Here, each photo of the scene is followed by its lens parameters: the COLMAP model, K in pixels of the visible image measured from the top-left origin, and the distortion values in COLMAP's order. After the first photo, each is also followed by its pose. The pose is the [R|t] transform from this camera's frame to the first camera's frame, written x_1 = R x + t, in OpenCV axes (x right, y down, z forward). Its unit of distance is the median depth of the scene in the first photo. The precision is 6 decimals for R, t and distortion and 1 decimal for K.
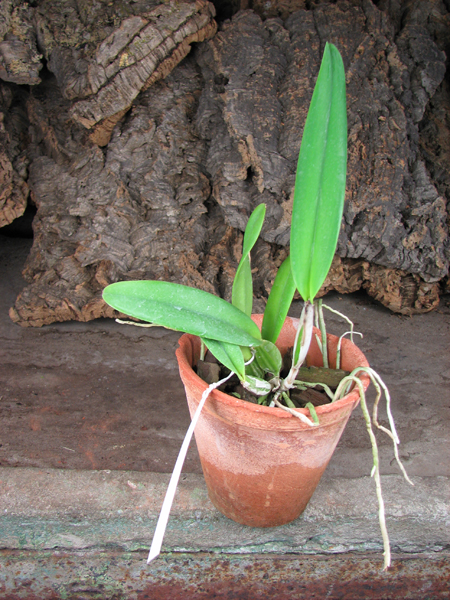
lens RADIAL K [[642.9, 0, 204.5], [0, 642.9, 289.2], [0, 0, 1]] dist [-0.206891, 0.261294]
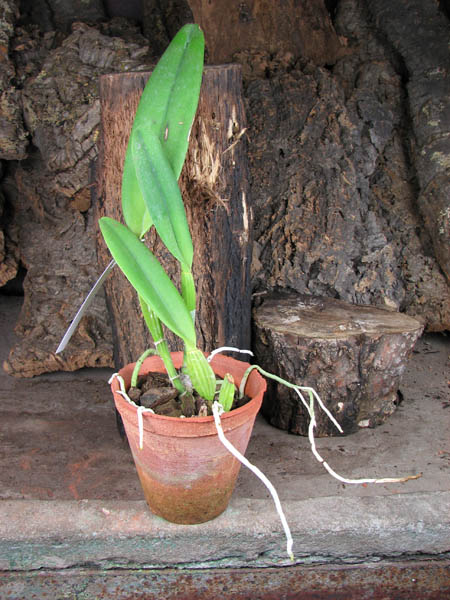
lens RADIAL K [[641.2, 0, 200.9], [0, 641.2, 298.3], [0, 0, 1]] dist [-0.236572, 0.343858]
pose [[0.998966, -0.043442, -0.013400, 0.056110], [0.042706, 0.997786, -0.050992, -0.009982], [0.015586, 0.050367, 0.998609, -0.101594]]
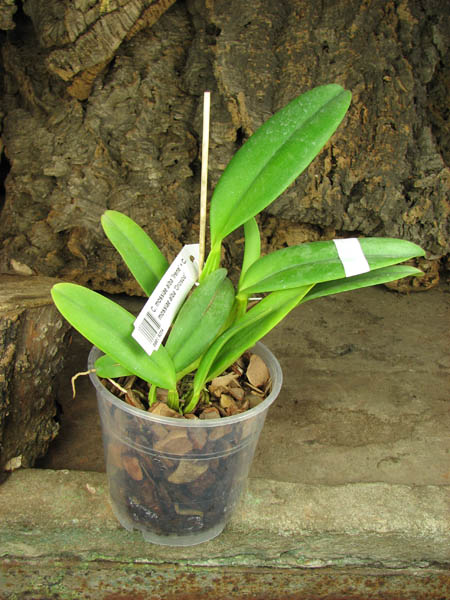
lens RADIAL K [[642.9, 0, 204.5], [0, 642.9, 289.2], [0, 0, 1]] dist [-0.206891, 0.261294]
pose [[0.999580, 0.028498, 0.005271, 0.021456], [-0.028829, 0.996366, 0.080145, -0.032395], [-0.002968, -0.080263, 0.996769, 0.072213]]
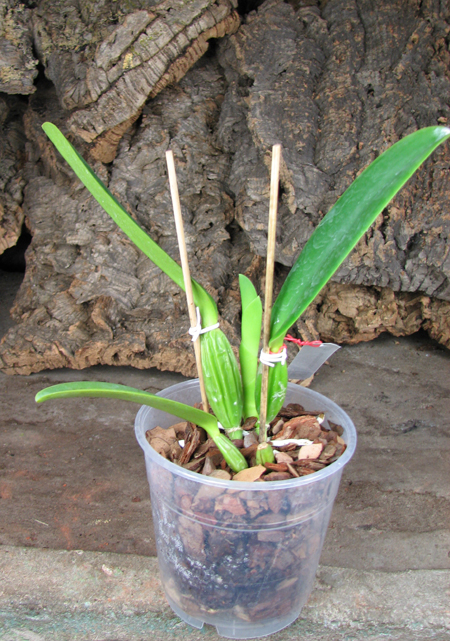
lens RADIAL K [[744.6, 0, 167.1], [0, 744.6, 281.6], [0, 0, 1]] dist [-0.206213, 0.255047]
pose [[0.991475, -0.008427, -0.130022, 0.050160], [-0.001386, 0.997167, -0.075201, 0.008241], [0.130288, 0.074740, 0.988655, 0.043526]]
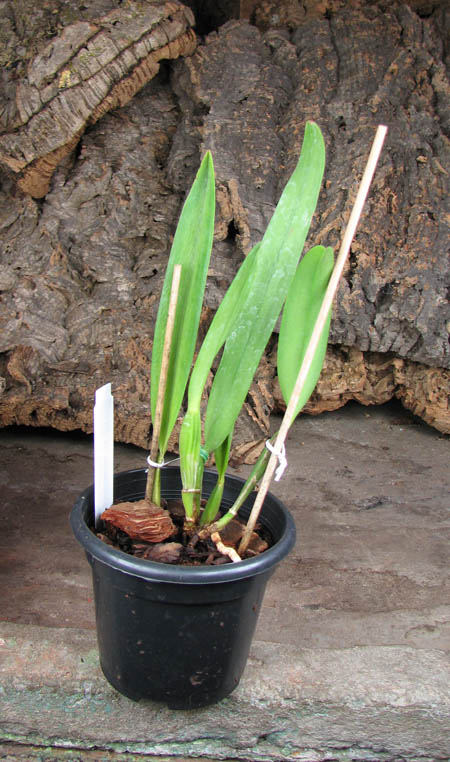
lens RADIAL K [[876.4, 0, 192.9], [0, 876.4, 339.0], [0, 0, 1]] dist [-0.208226, 0.265937]
pose [[0.998230, 0.016292, -0.057205, 0.083586], [-0.023258, 0.992096, -0.123309, 0.059011], [0.054744, 0.124421, 0.990718, 0.041544]]
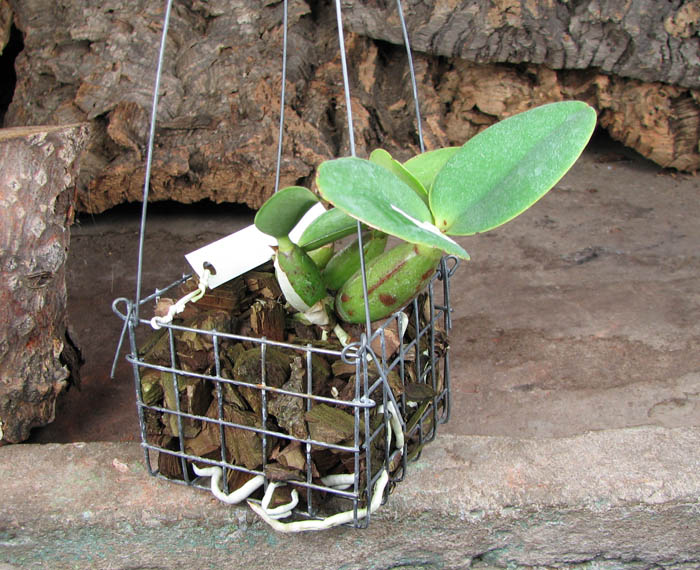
lens RADIAL K [[980.2, 0, 322.7], [0, 980.2, 314.3], [0, 0, 1]] dist [-0.210619, 0.273692]
pose [[0.993701, -0.065695, -0.090789, 0.076868], [0.072375, 0.994749, 0.072356, 0.085978], [0.085559, -0.078471, 0.993238, 0.146516]]
